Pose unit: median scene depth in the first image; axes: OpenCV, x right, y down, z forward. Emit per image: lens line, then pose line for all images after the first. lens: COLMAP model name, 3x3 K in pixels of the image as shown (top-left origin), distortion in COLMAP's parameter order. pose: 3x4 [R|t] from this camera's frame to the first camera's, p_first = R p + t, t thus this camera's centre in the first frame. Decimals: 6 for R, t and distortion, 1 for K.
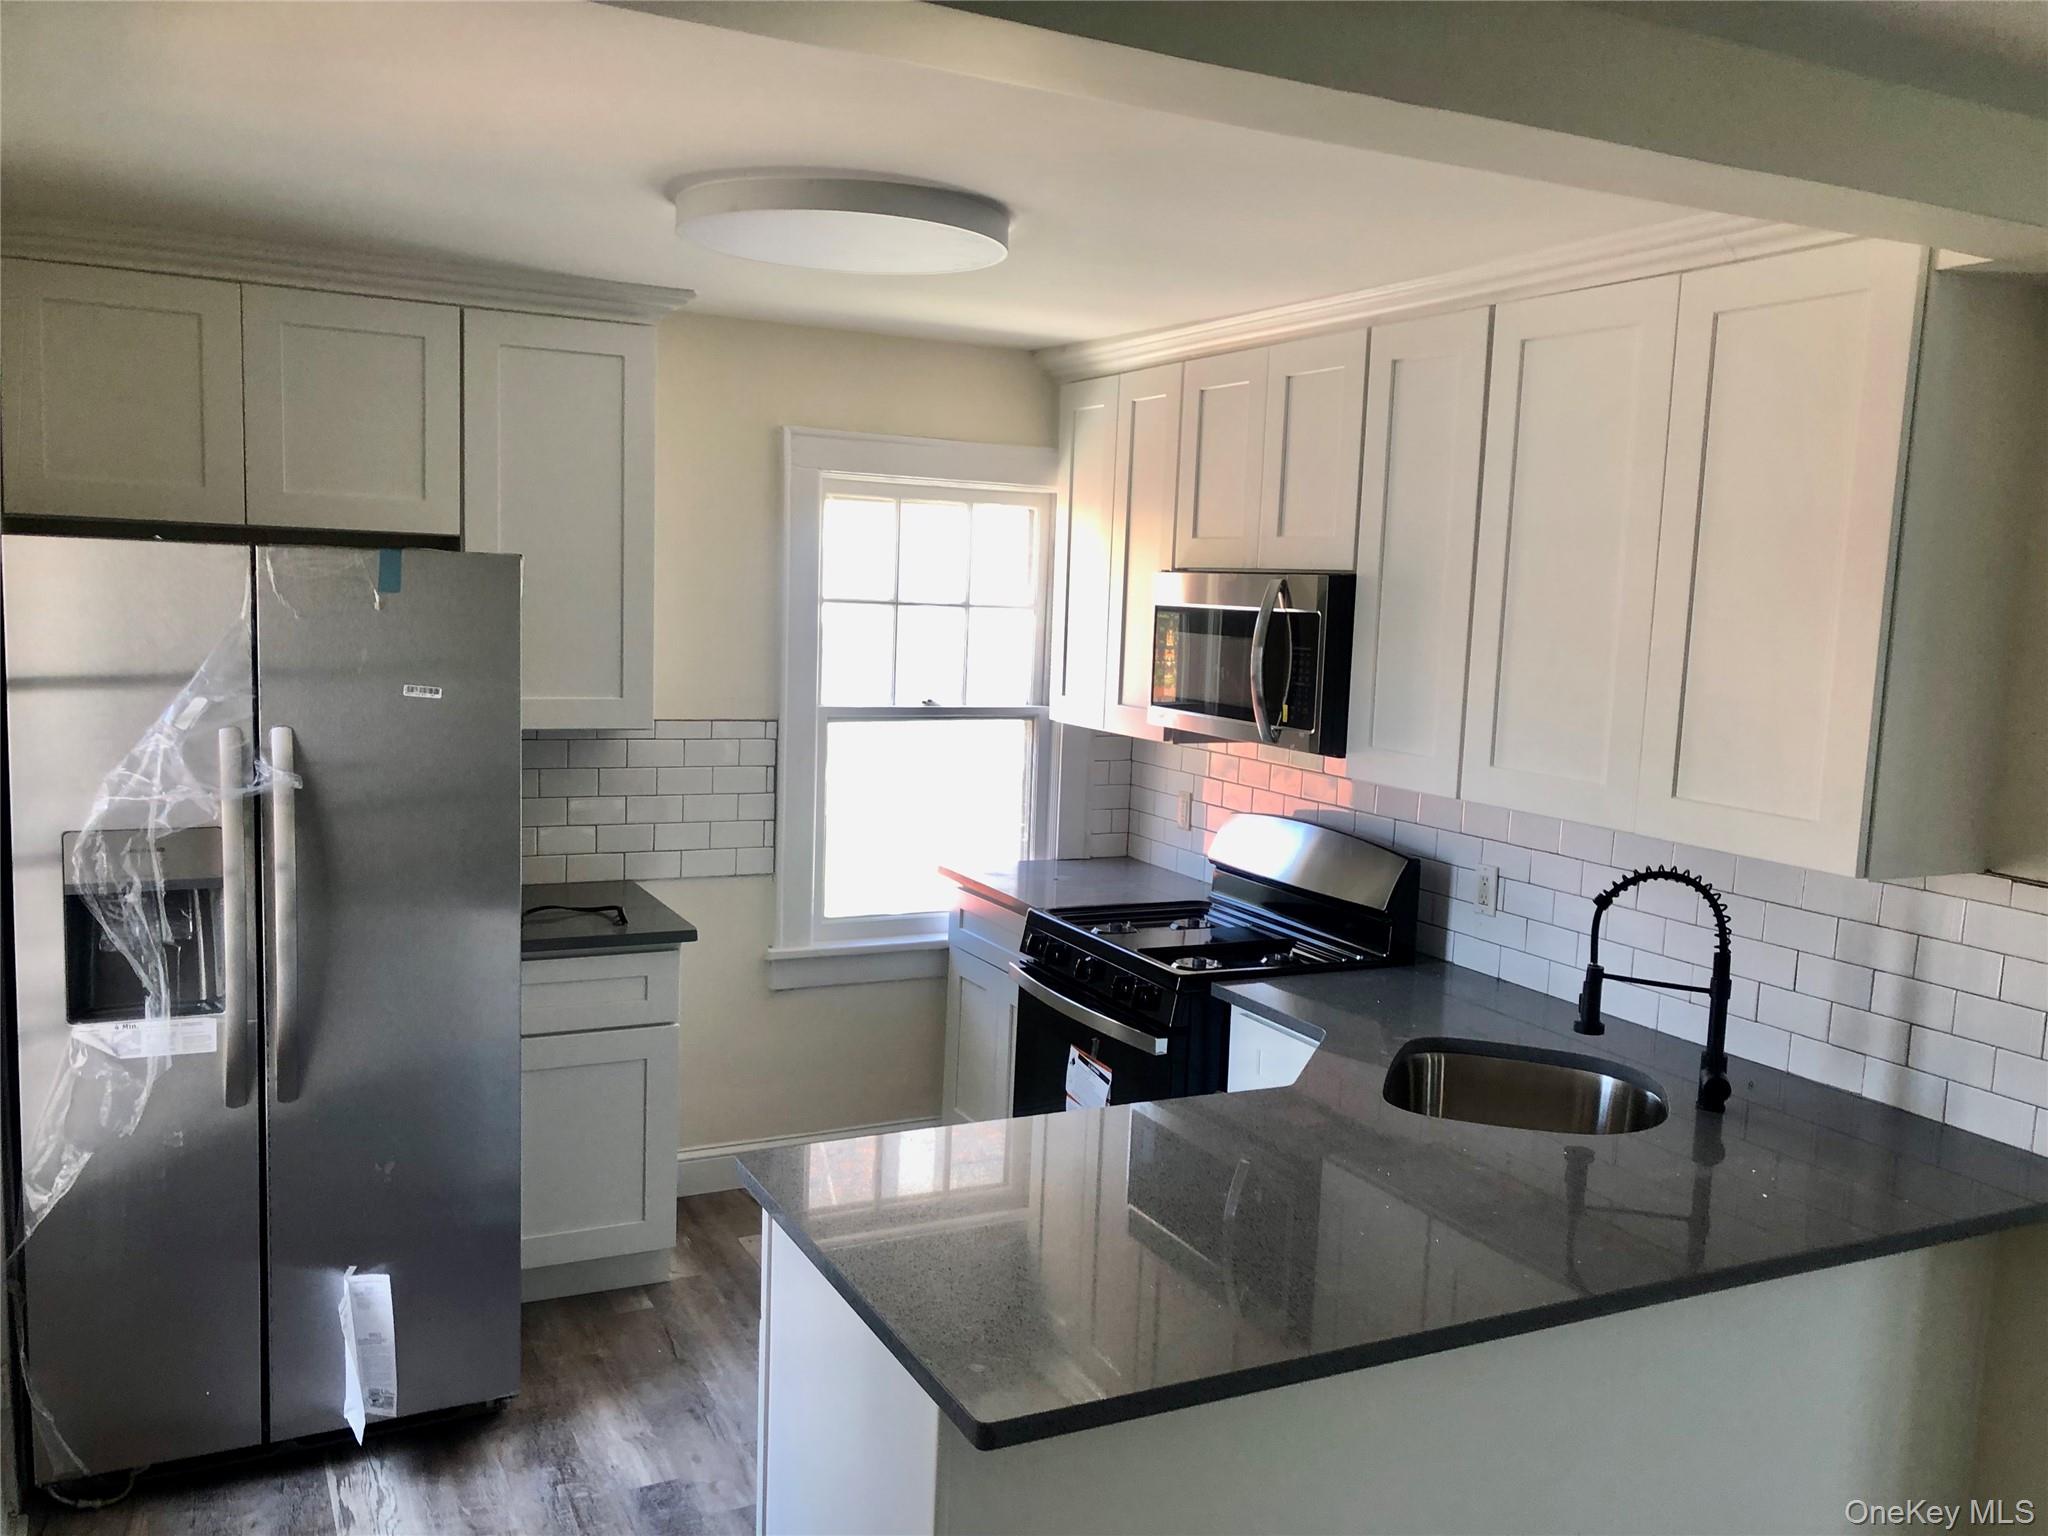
lens RADIAL K [[1637.9, 0, 1018.6], [0, 1637.9, 779.7], [0, 0, 1]] dist [0.003424, -0.009857]
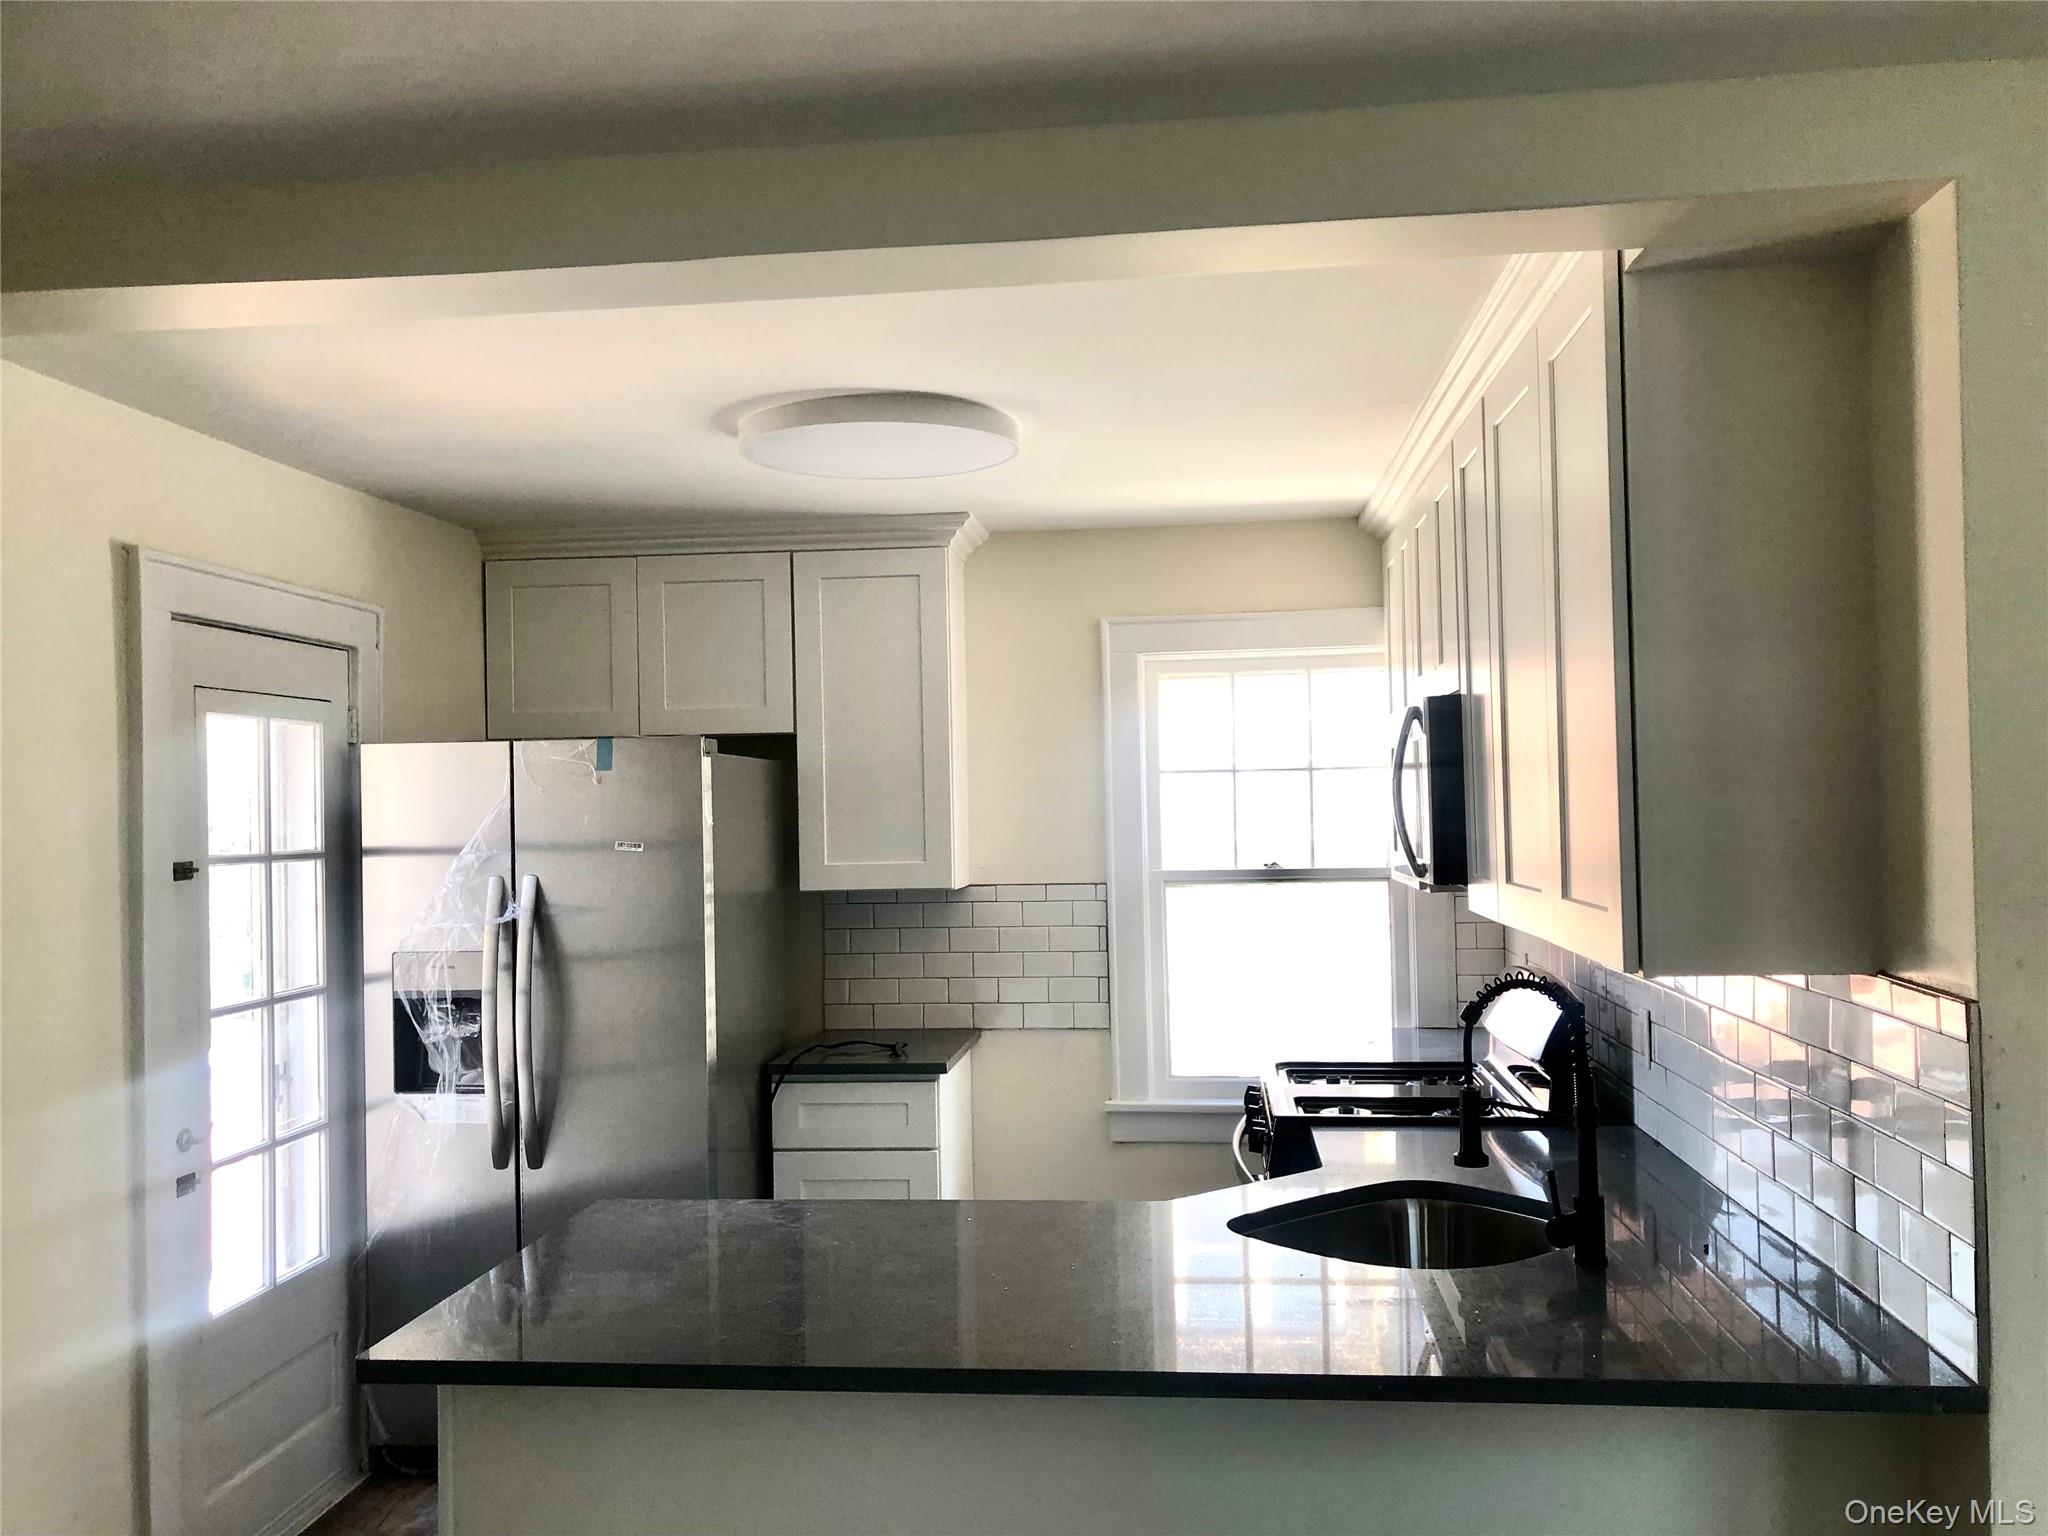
lens RADIAL K [[1637.9, 0, 1018.6], [0, 1637.9, 779.7], [0, 0, 1]] dist [0.003424, -0.009857]
pose [[0.843264, -0.066755, -0.533339, 0.458416], [-0.008509, 0.990475, -0.137426, 0.053344], [0.537433, 0.120425, 0.834664, 0.072192]]
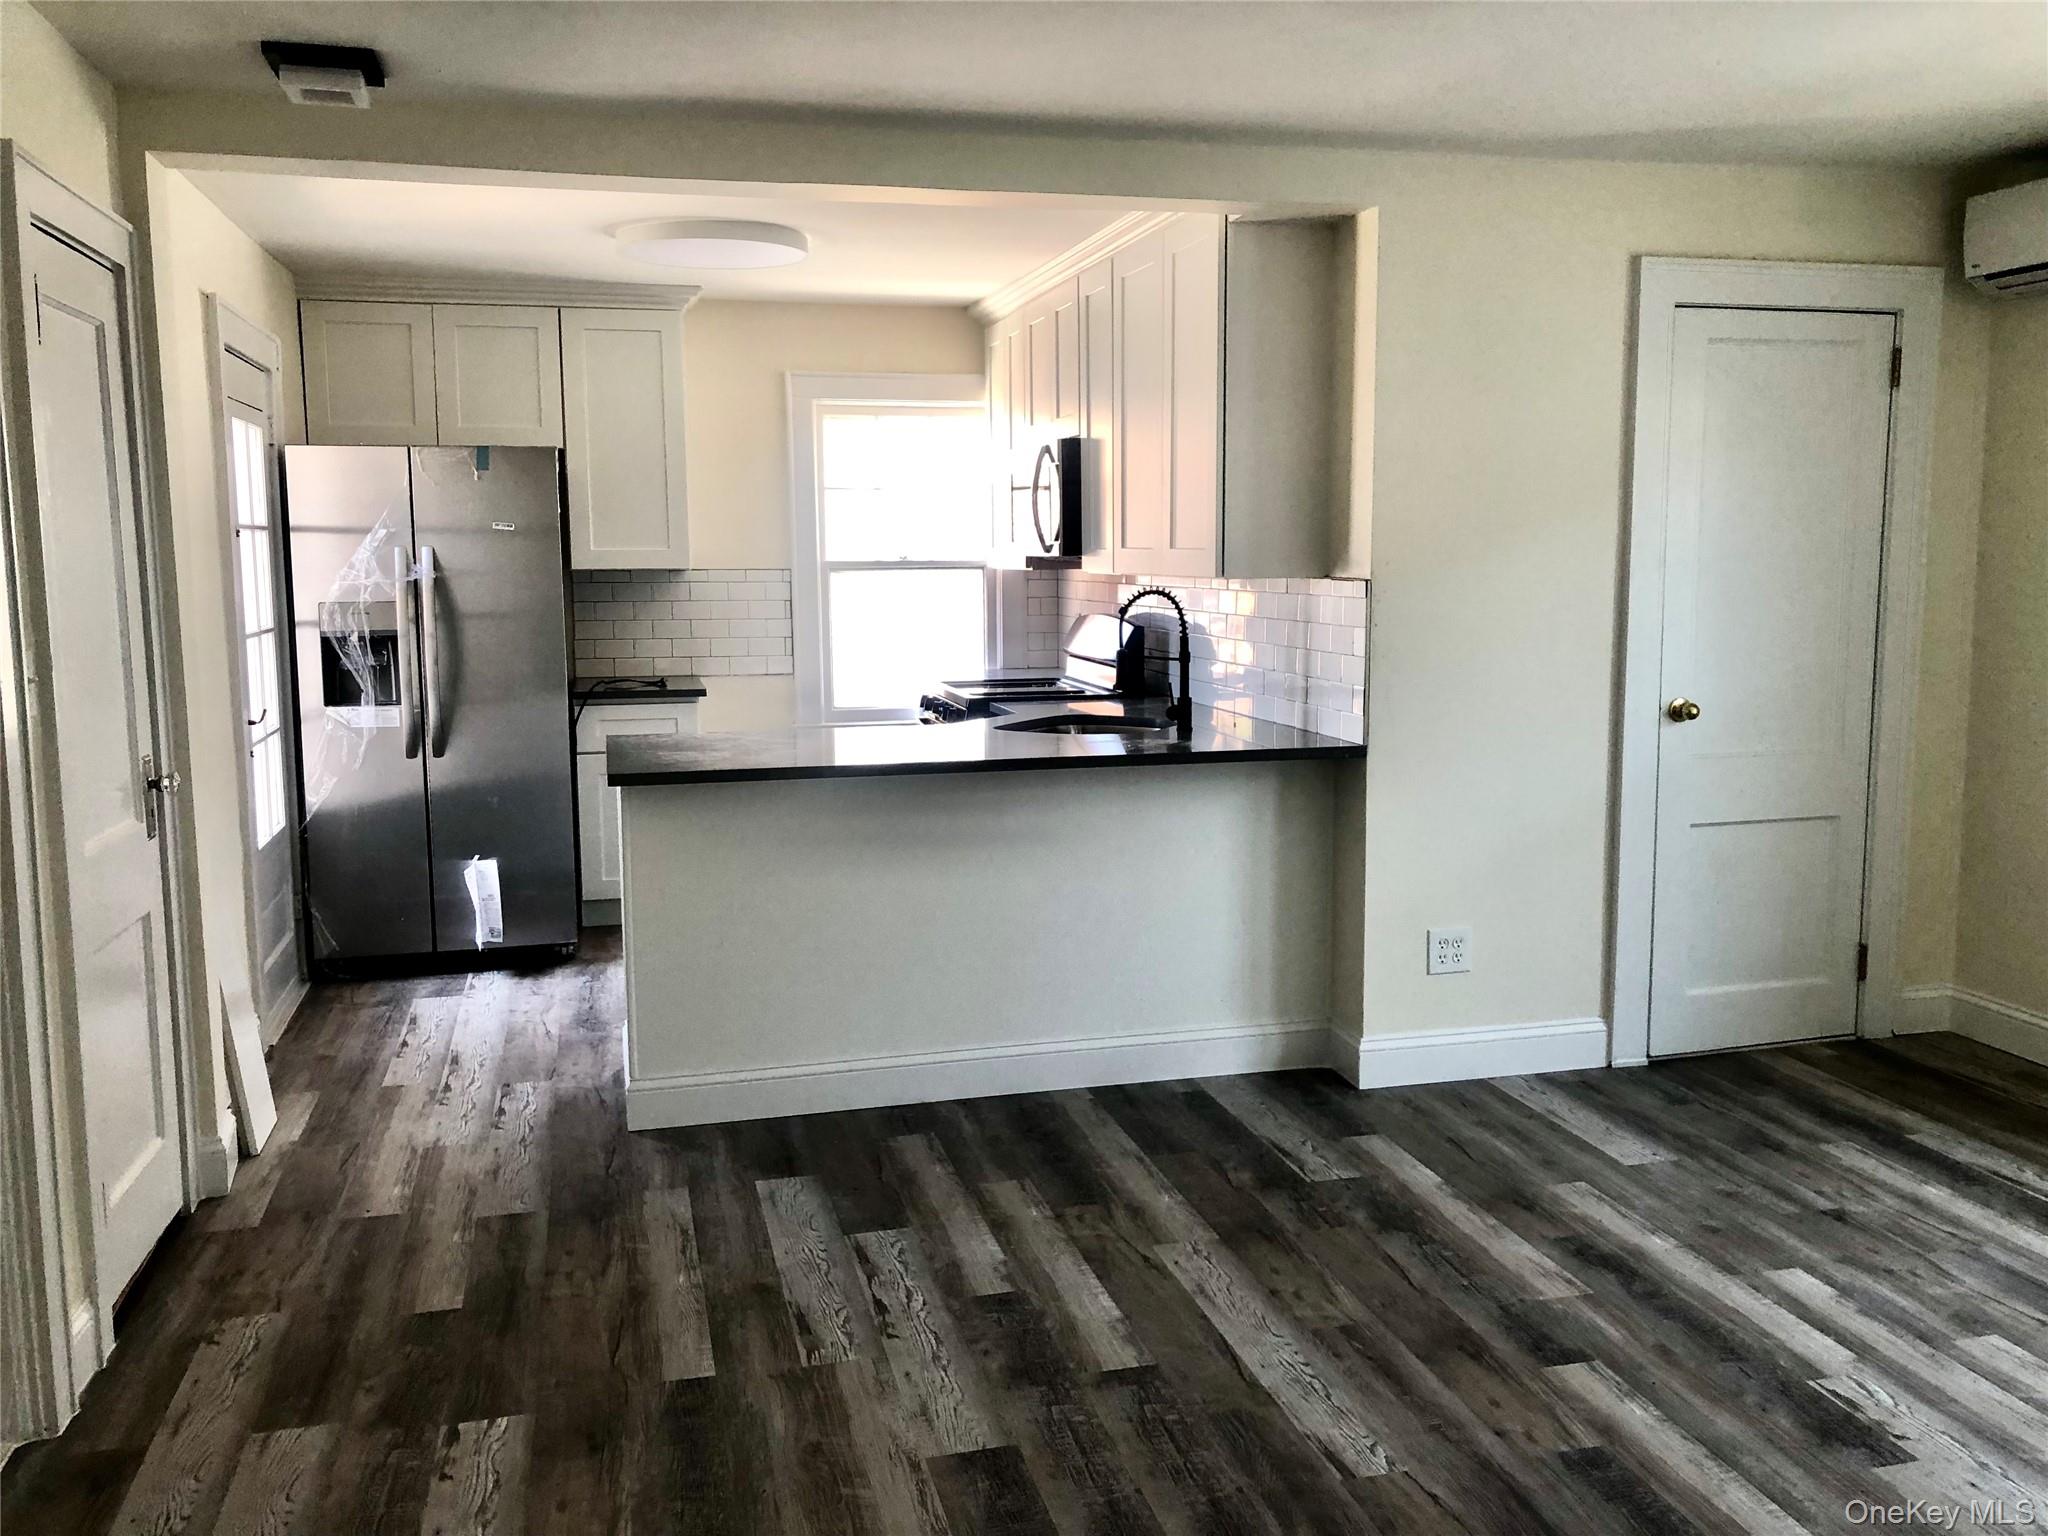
lens RADIAL K [[1666.1, 0, 981.3], [0, 1666.1, 757.0], [0, 0, 1]] dist [0.006945, 0.002045]
pose [[0.973045, -0.017077, -0.229982, 0.437736], [0.017841, 0.999840, 0.001242, 0.160625], [0.229924, -0.005312, 0.973194, -0.509421]]
